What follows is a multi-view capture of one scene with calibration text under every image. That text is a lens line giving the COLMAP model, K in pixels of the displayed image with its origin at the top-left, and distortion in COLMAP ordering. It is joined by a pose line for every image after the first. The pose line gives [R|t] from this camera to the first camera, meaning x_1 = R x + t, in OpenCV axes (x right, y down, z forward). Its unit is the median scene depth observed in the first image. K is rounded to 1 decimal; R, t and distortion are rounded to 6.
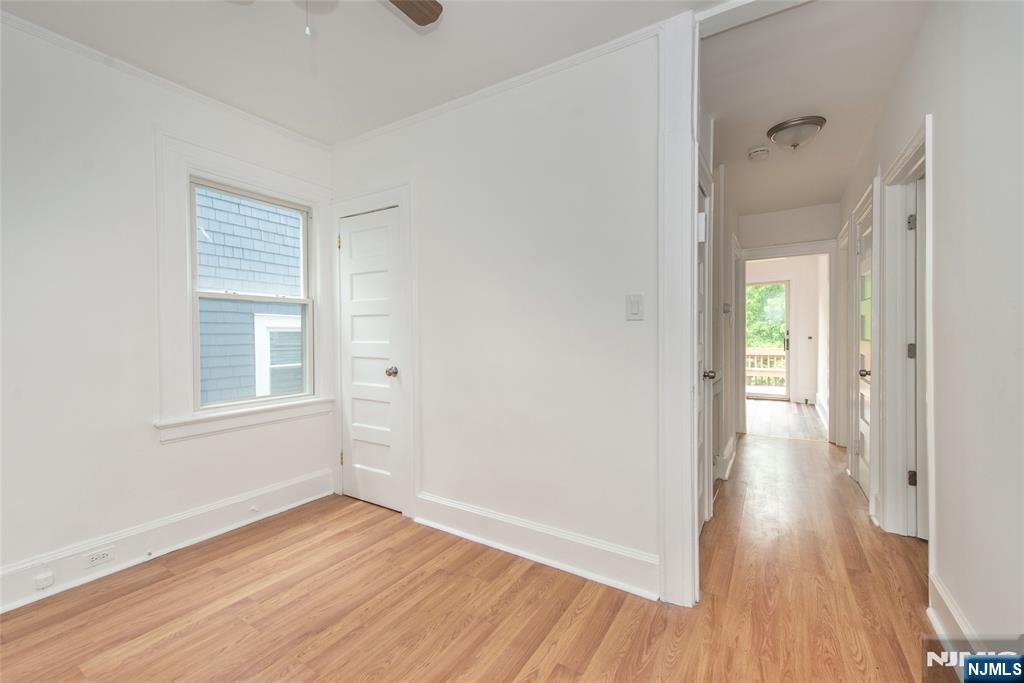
lens RADIAL K [[409.9, 0, 512.0], [0, 409.9, 341.5], [0, 0, 1]] dist [-0.000950, -0.000260]
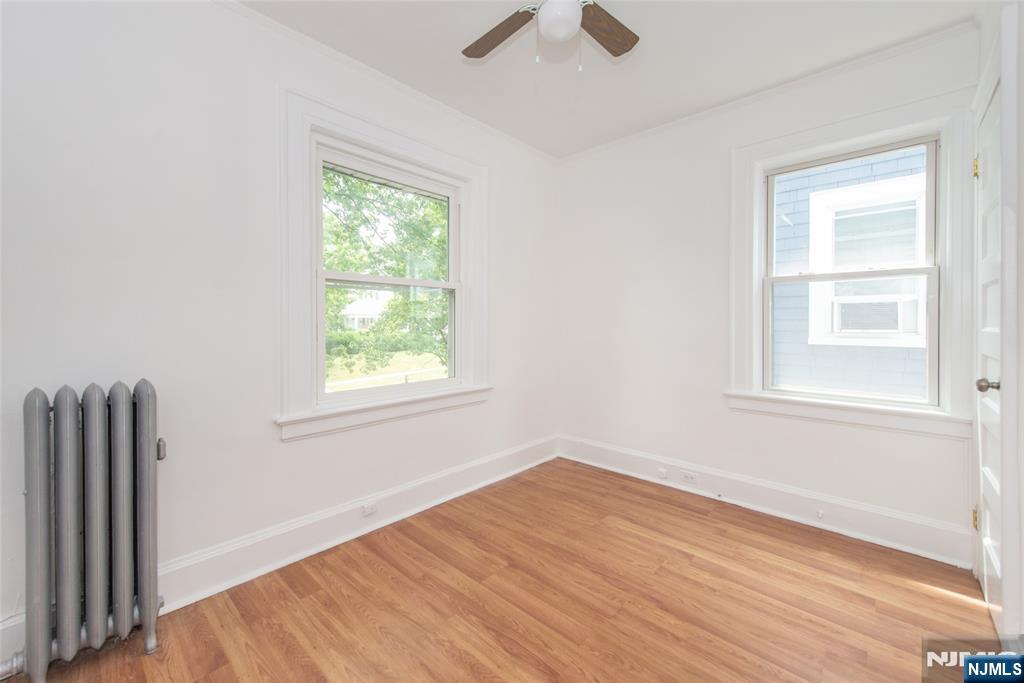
lens RADIAL K [[411.9, 0, 511.1], [0, 411.9, 324.6], [0, 0, 1]] dist [-0.002063, -0.000296]
pose [[-0.173926, 0.011855, -0.984687, 0.492287], [-0.021589, 0.999641, 0.015848, -0.000833], [0.984522, 0.024015, -0.173608, 0.662709]]
